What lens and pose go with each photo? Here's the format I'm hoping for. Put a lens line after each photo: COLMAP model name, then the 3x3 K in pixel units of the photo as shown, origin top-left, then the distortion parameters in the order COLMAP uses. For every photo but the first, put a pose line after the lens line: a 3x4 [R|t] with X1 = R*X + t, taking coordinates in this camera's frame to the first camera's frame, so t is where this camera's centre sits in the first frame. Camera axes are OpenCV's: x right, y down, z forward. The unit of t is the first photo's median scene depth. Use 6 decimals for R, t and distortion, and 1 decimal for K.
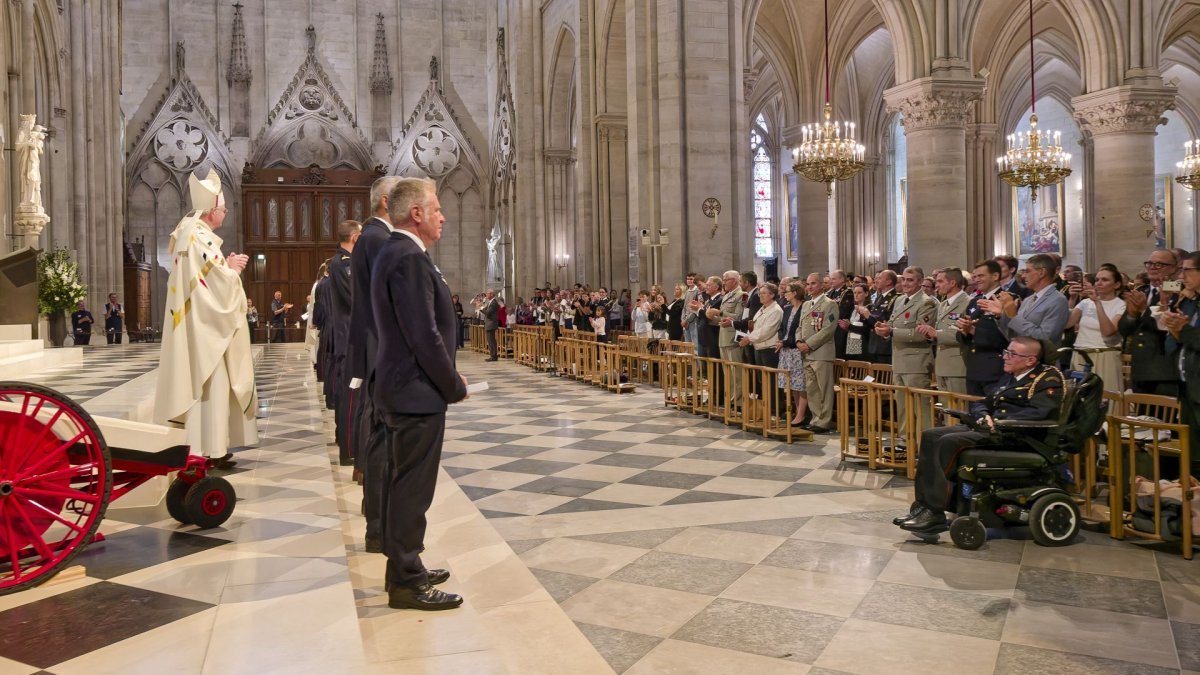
lens RADIAL K [[933.0, 0, 547.6], [0, 933.0, 298.3], [0, 0, 1]] dist [0.004460, -0.007920]
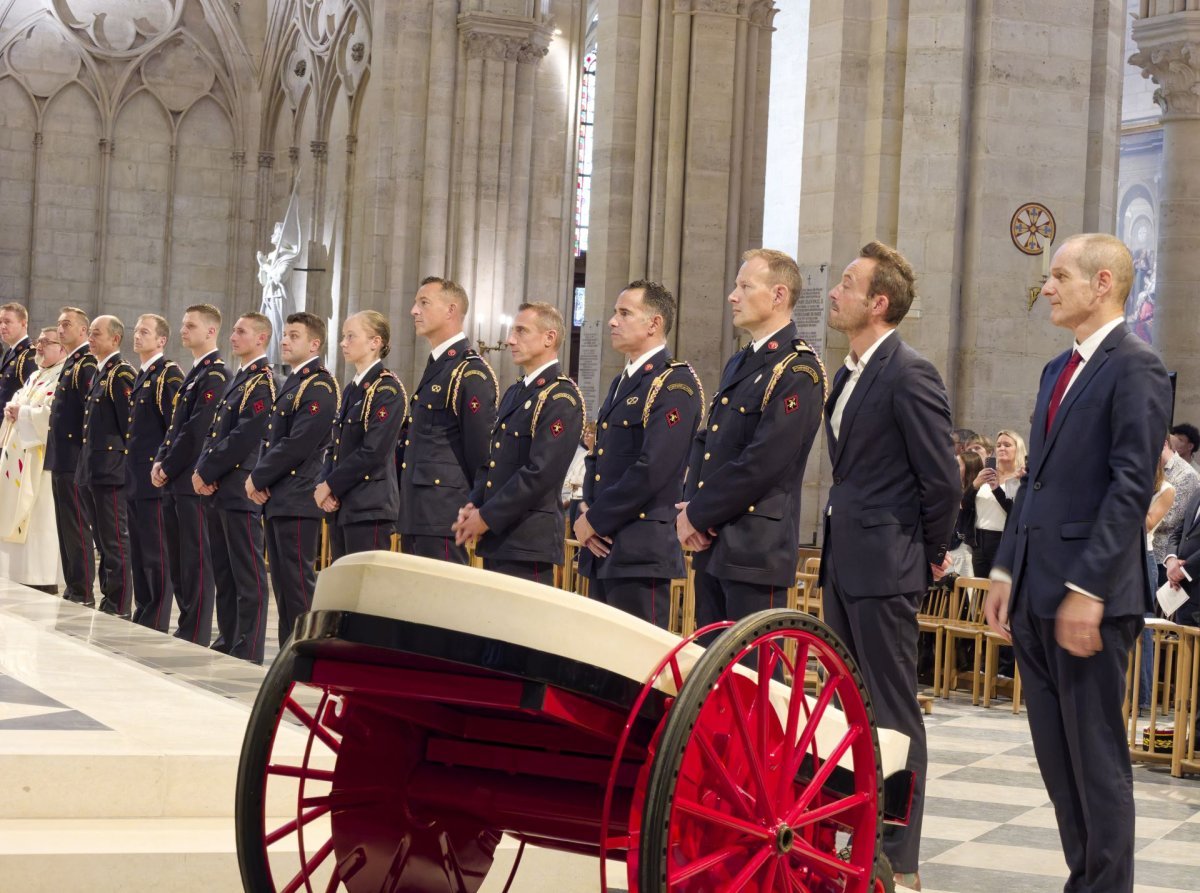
lens RADIAL K [[2761.7, 0, 600.0], [0, 2761.7, 446.5], [0, 0, 1]] dist [-0.016121, 0.108057]
pose [[0.986320, 0.067451, 0.150409, -0.107853], [-0.068031, 0.997682, -0.001289, 0.001748], [-0.150147, -0.008961, 0.988623, -0.043908]]
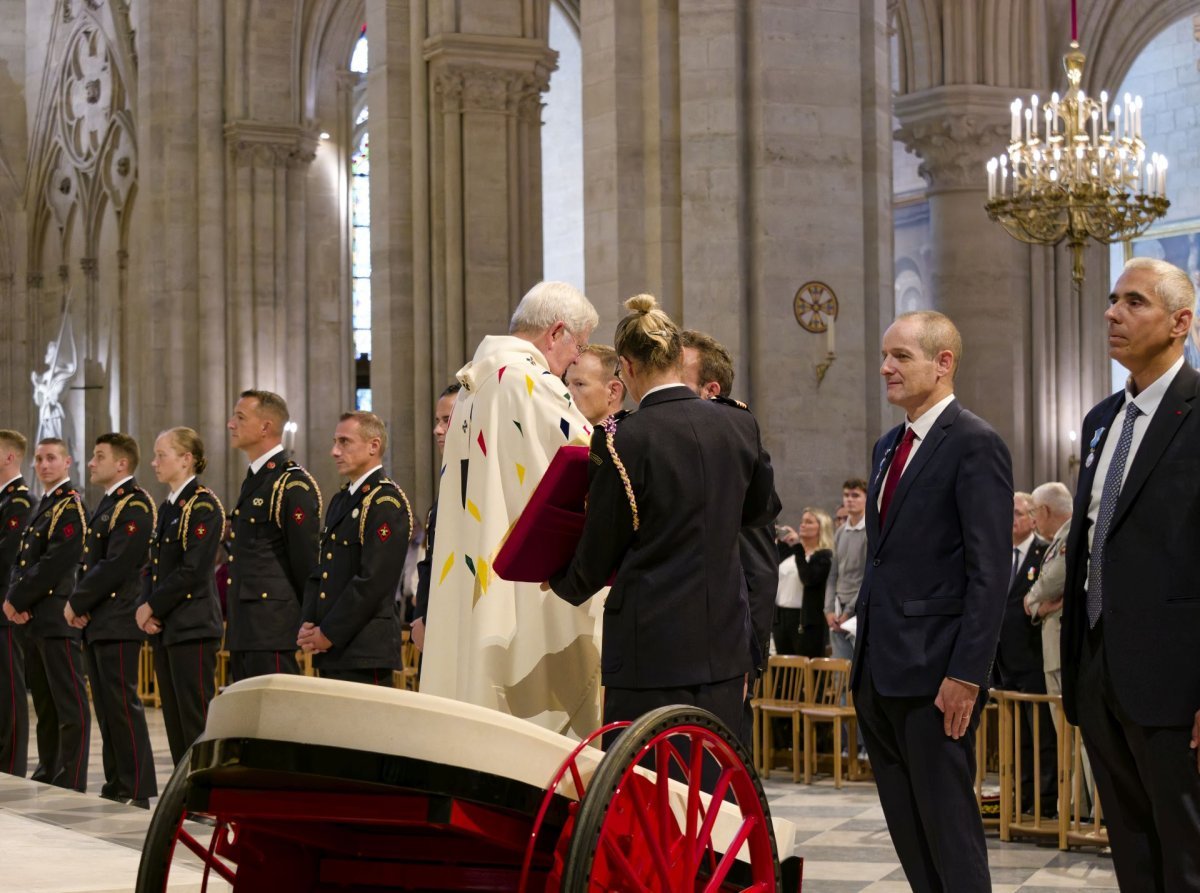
lens RADIAL K [[2761.7, 0, 600.0], [0, 2761.7, 446.5], [0, 0, 1]] dist [-0.016121, 0.108057]
pose [[0.973222, 0.014468, 0.229413, -0.114323], [-0.005866, 0.999255, -0.038132, 0.001334], [-0.229794, 0.035765, 0.972582, -0.042337]]
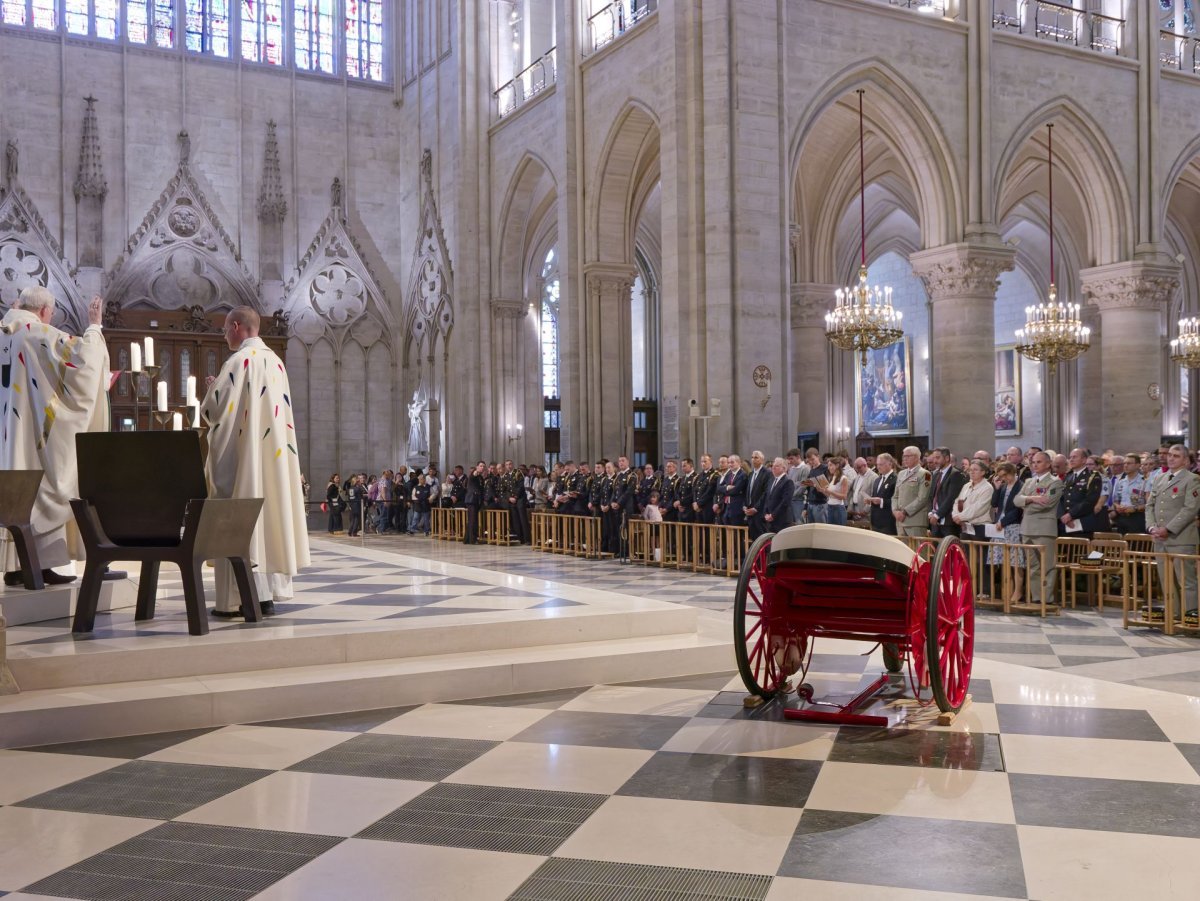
lens RADIAL K [[1166.0, 0, 588.1], [0, 1166.0, 467.8], [0, 0, 1]] dist [-0.001323, -0.018007]
pose [[0.975042, 0.006705, 0.221917, -0.166568], [-0.004630, 0.999941, -0.009867, 0.002168], [-0.221970, 0.008593, 0.975016, -0.043324]]
